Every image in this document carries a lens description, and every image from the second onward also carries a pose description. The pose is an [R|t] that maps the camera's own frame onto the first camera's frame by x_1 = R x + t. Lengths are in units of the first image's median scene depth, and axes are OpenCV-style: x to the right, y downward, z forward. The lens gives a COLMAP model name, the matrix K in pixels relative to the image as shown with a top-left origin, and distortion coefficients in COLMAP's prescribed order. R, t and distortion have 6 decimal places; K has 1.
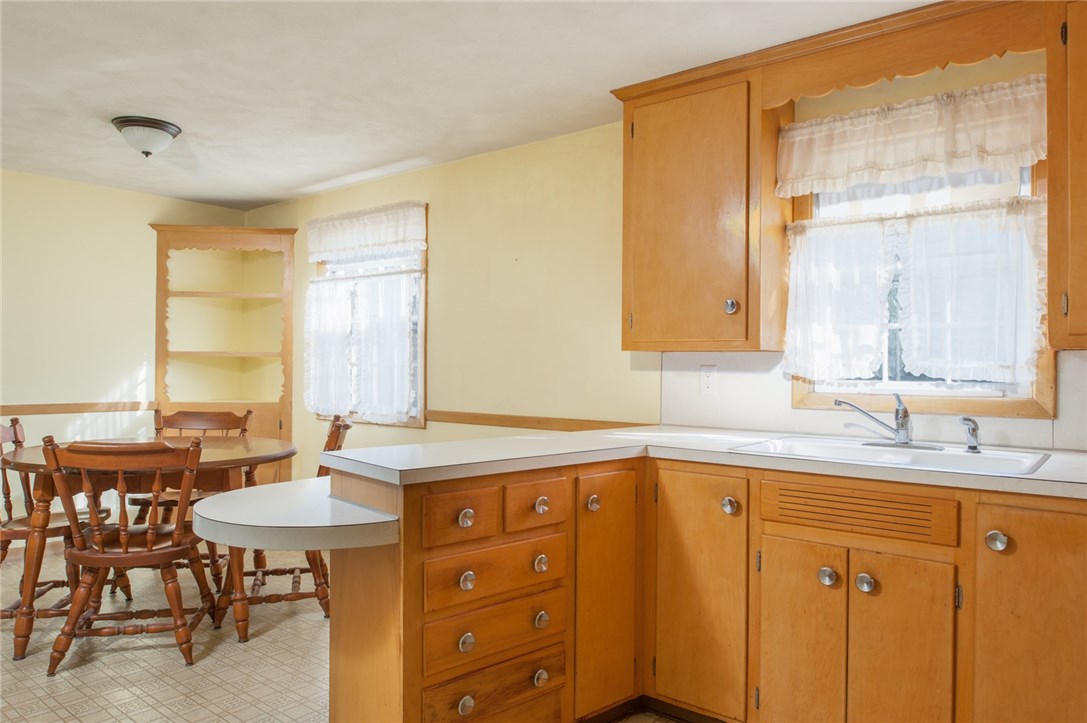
lens RADIAL K [[750.8, 0, 548.5], [0, 750.8, 351.5], [0, 0, 1]] dist [-0.007811, -0.003227]
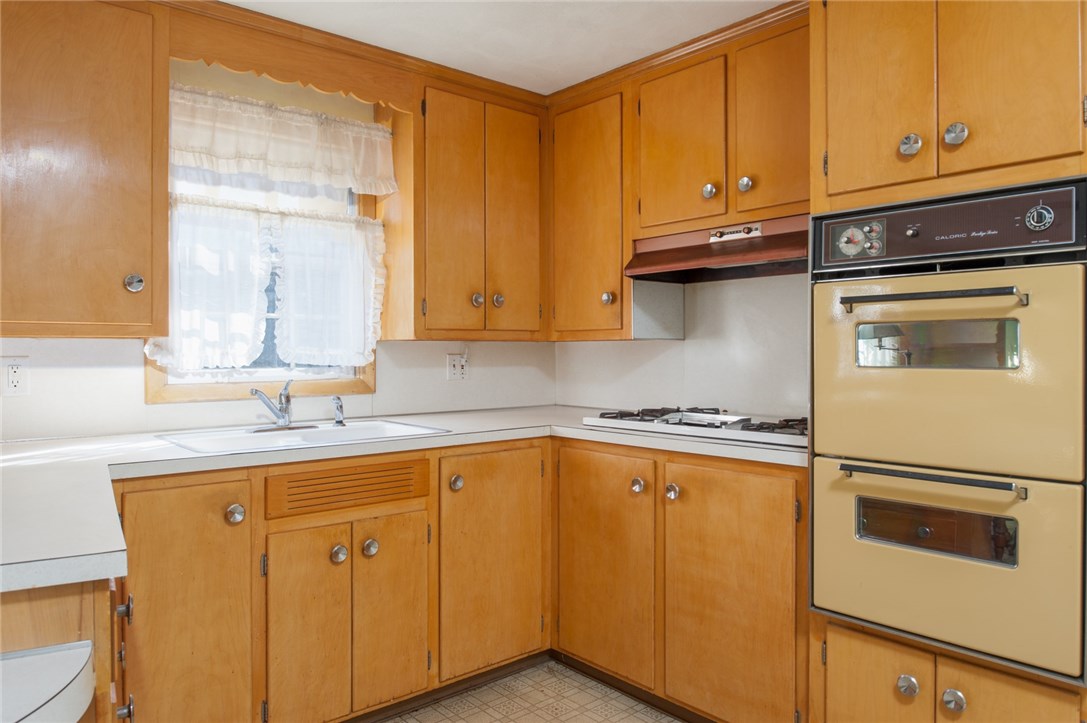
lens RADIAL K [[750.8, 0, 548.5], [0, 750.8, 351.5], [0, 0, 1]] dist [-0.007811, -0.003227]
pose [[0.172253, -0.008778, 0.985014, -0.522188], [-0.008845, 0.999906, 0.010457, 0.001622], [-0.985013, -0.010514, 0.172160, 0.452110]]
